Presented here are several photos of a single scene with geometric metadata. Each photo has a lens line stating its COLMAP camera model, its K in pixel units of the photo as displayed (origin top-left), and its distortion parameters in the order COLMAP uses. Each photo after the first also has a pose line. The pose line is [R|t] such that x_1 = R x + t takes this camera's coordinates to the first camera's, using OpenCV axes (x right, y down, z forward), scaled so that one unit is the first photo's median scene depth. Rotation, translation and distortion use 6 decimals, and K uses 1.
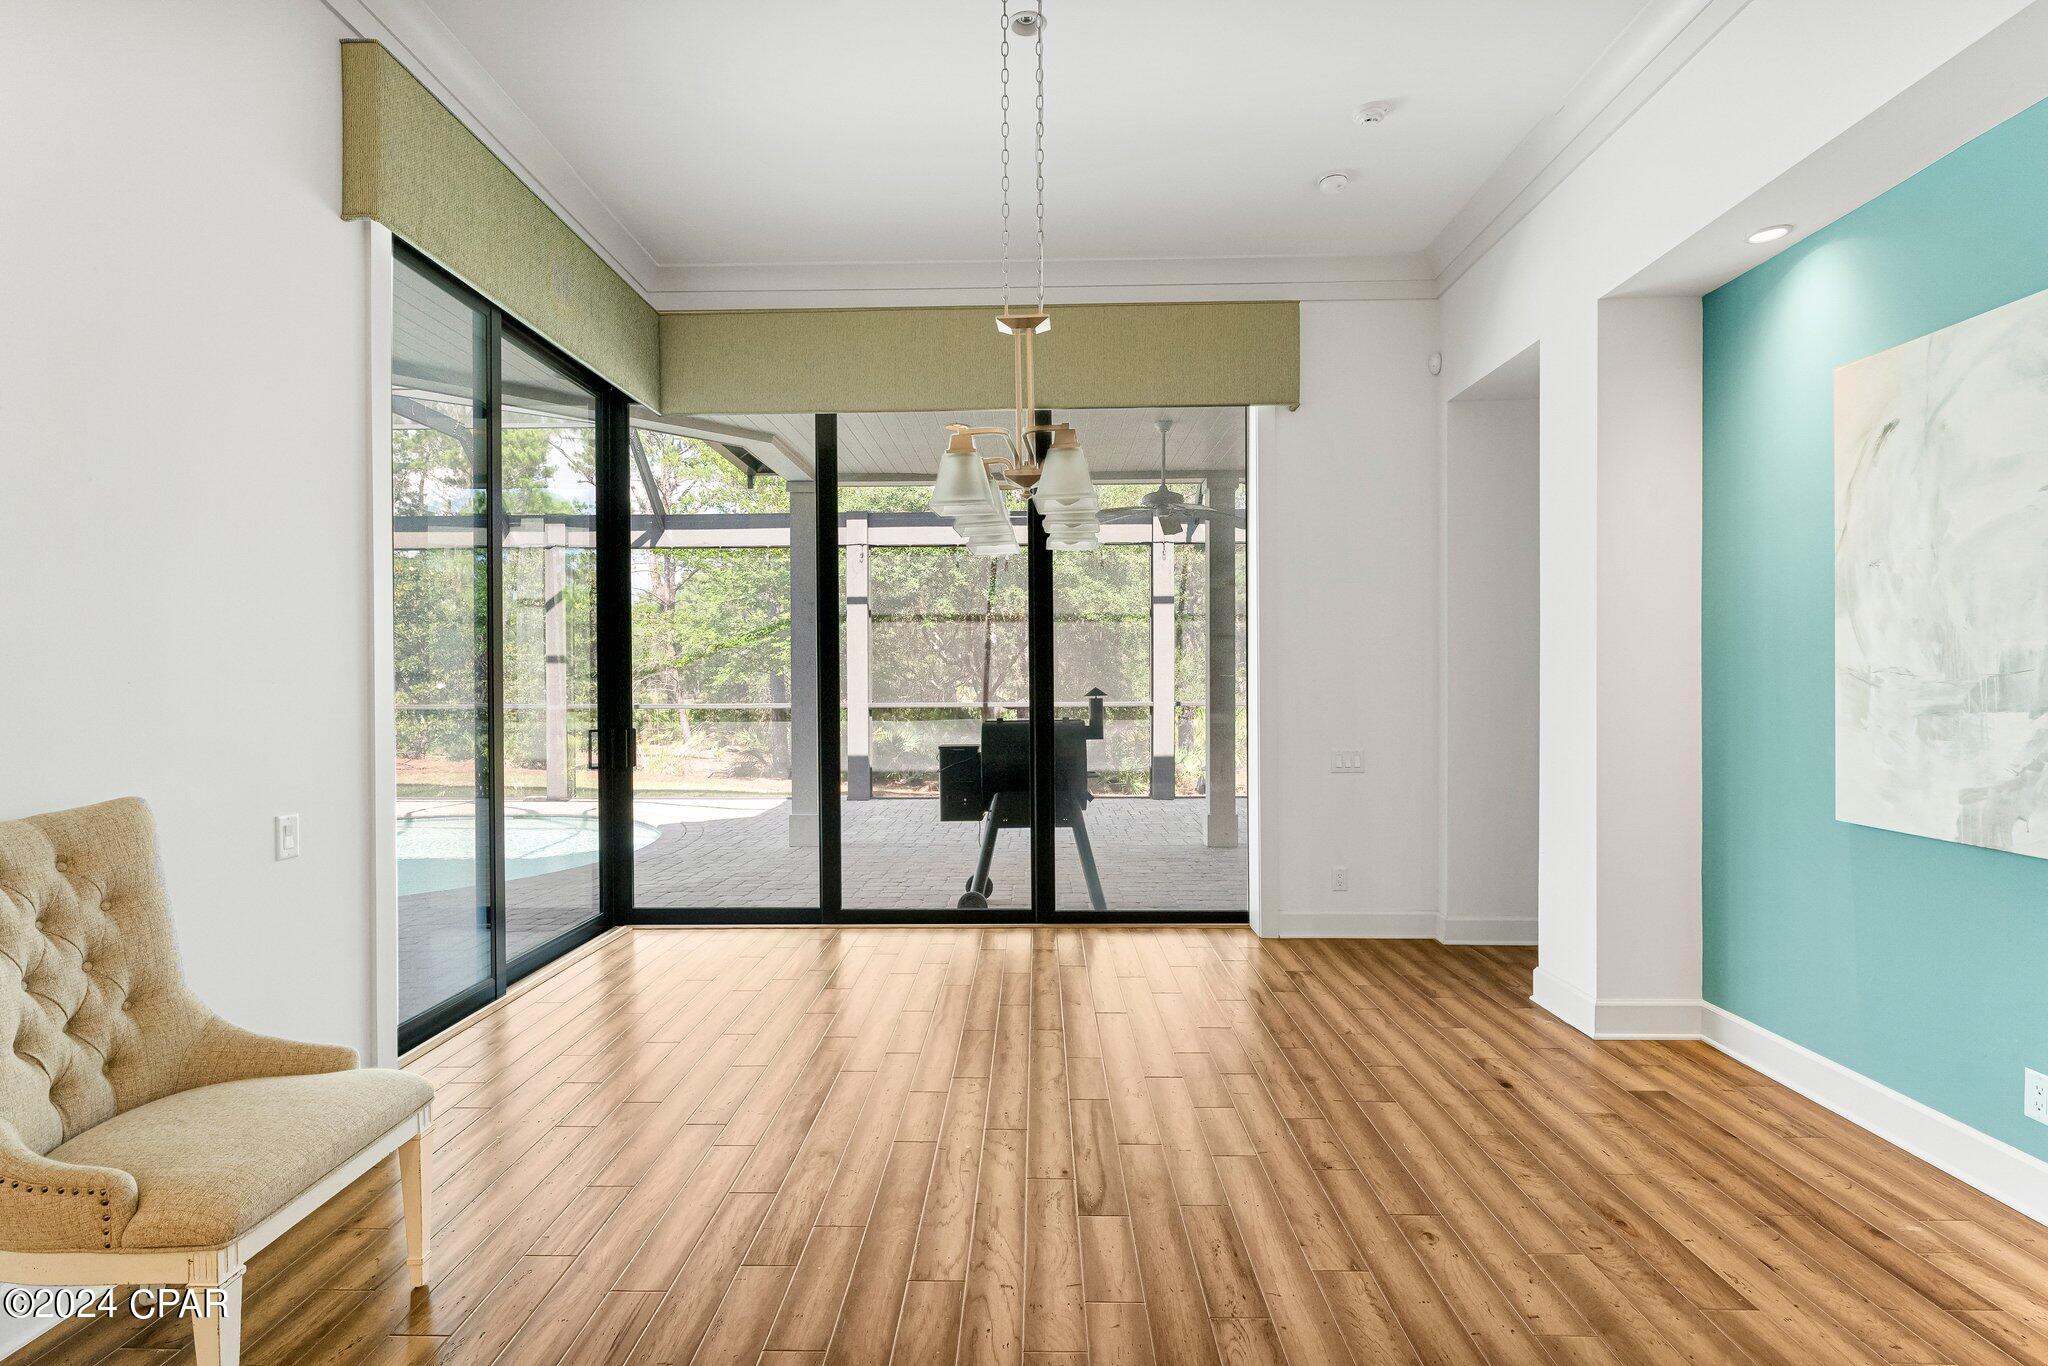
lens RADIAL K [[960.3, 0, 981.0], [0, 960.3, 670.4], [0, 0, 1]] dist [-0.004476, -0.000284]
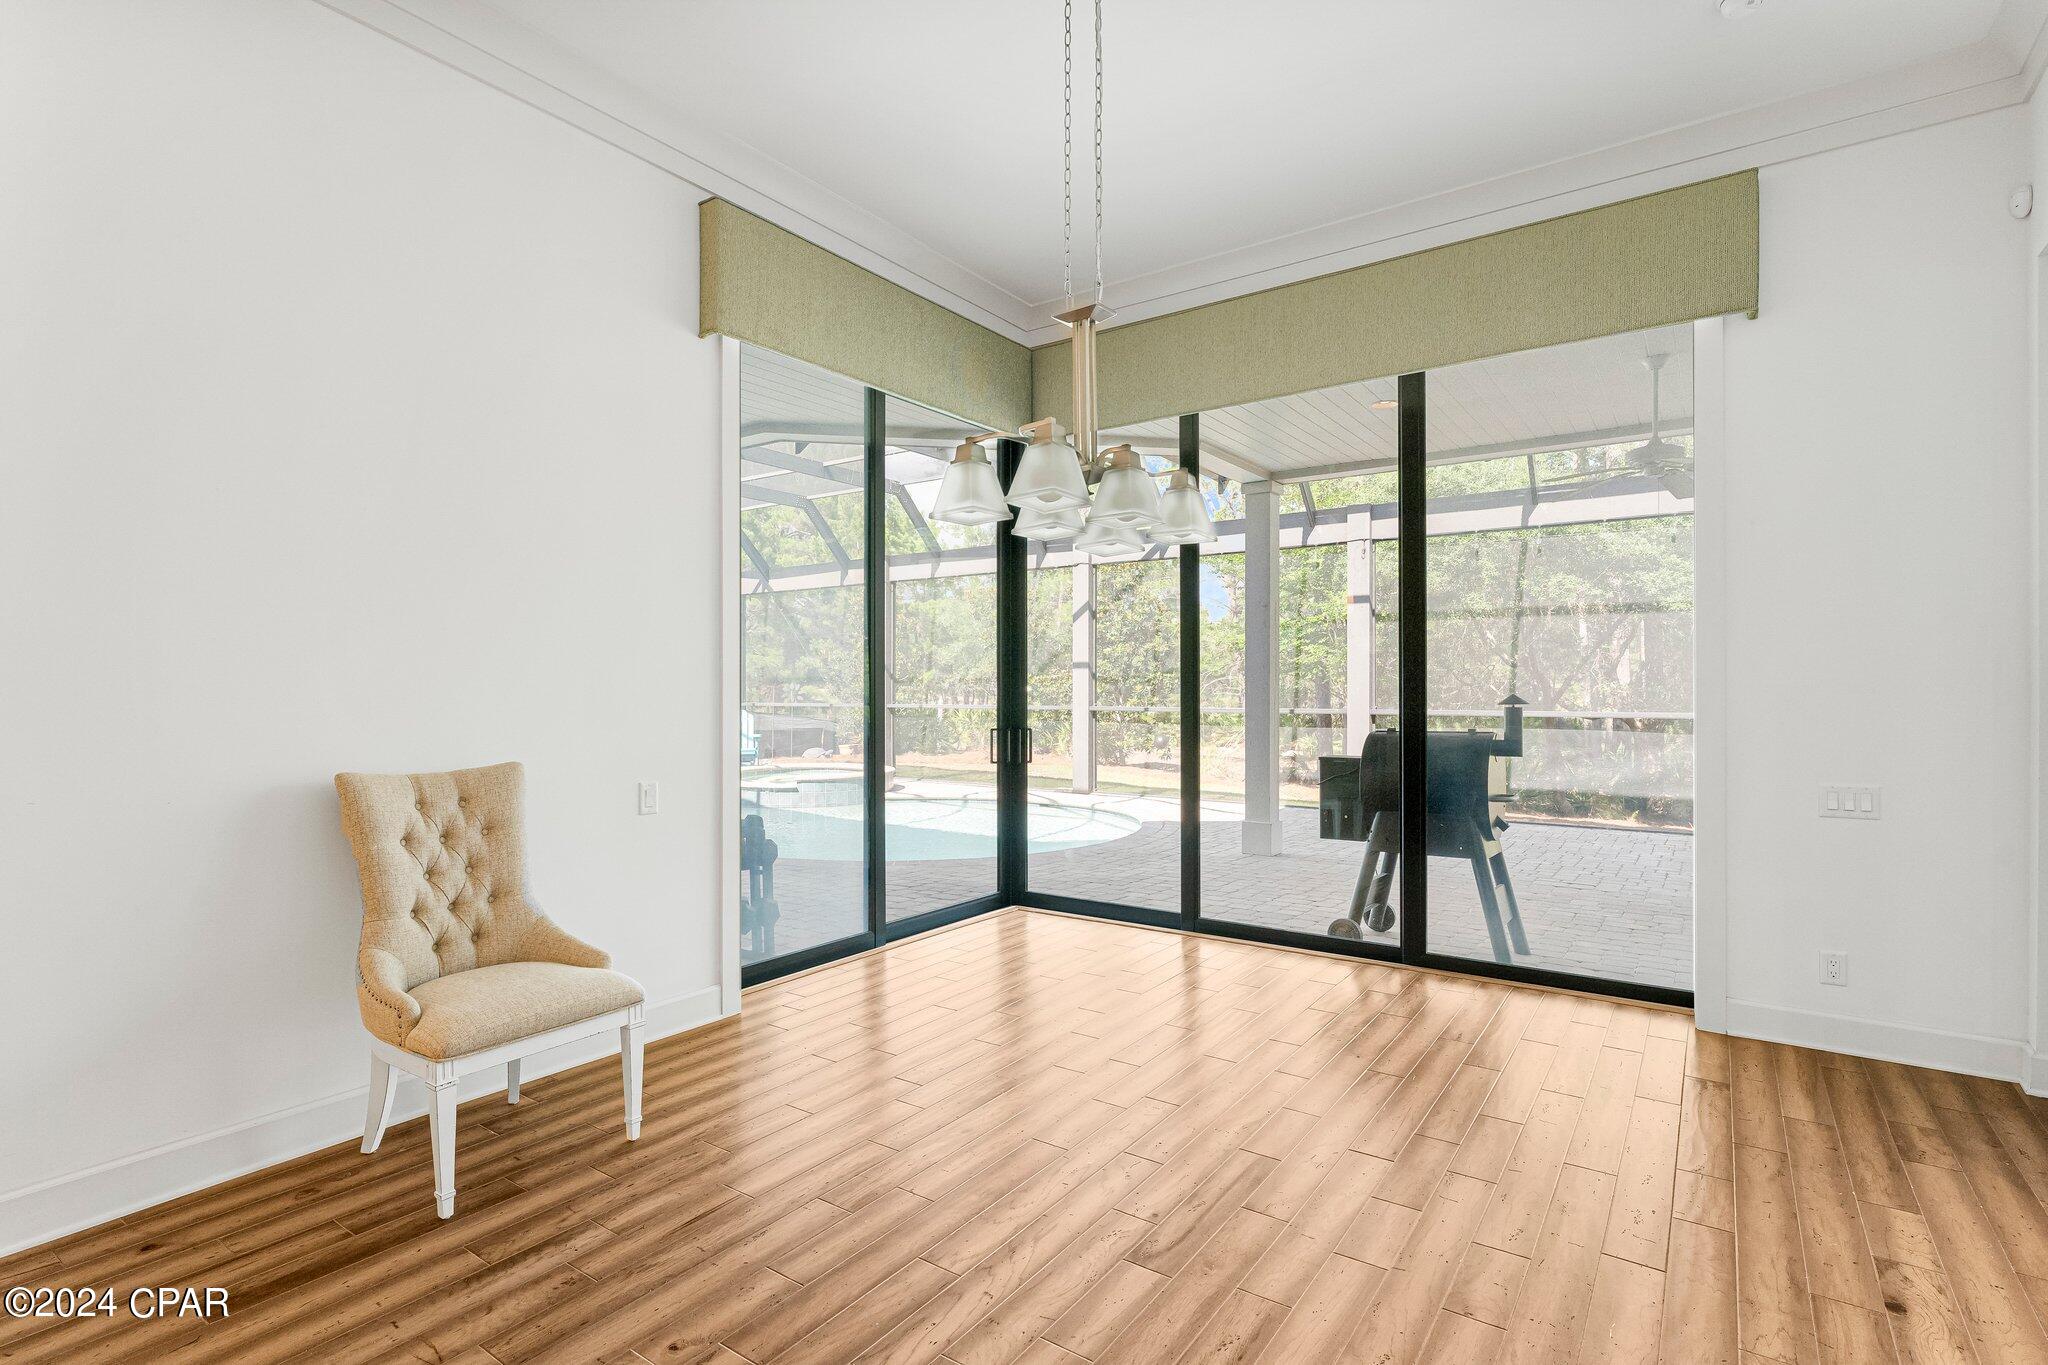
lens RADIAL K [[960.3, 0, 1013.0], [0, 960.3, 670.0], [0, 0, 1]] dist [-0.004476, -0.000284]
pose [[0.832892, -0.006690, -0.553395, 0.259256], [0.003843, 0.999973, -0.006304, 0.000598], [0.553422, 0.003124, 0.832895, 0.079464]]
